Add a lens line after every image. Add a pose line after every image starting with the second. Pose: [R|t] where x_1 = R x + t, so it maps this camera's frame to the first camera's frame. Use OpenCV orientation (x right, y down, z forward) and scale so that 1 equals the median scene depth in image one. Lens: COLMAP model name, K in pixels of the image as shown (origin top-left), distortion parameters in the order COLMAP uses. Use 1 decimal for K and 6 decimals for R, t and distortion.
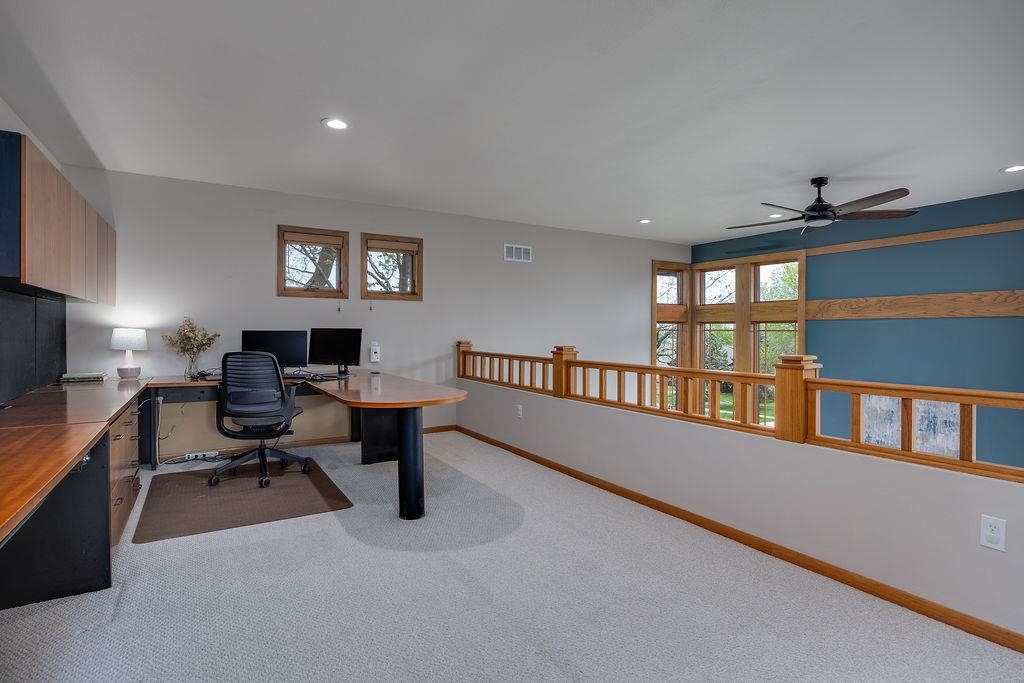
lens RADIAL K [[513.2, 0, 512.0], [0, 513.2, 341.5], [0, 0, 1]] dist [-0.002352, 0.000109]
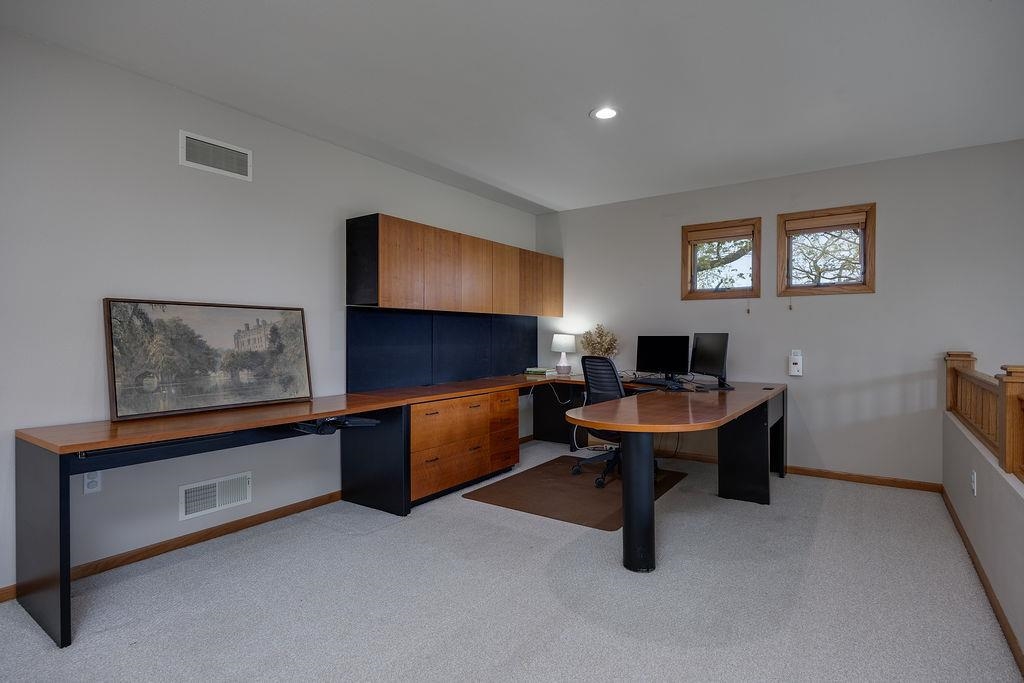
lens RADIAL K [[513.2, 0, 512.0], [0, 513.2, 341.5], [0, 0, 1]] dist [-0.002352, 0.000109]
pose [[0.414079, 0.007534, -0.910210, 0.310203], [-0.017305, 0.999850, 0.000404, -0.005754], [0.910076, 0.015584, 0.414147, 0.331151]]
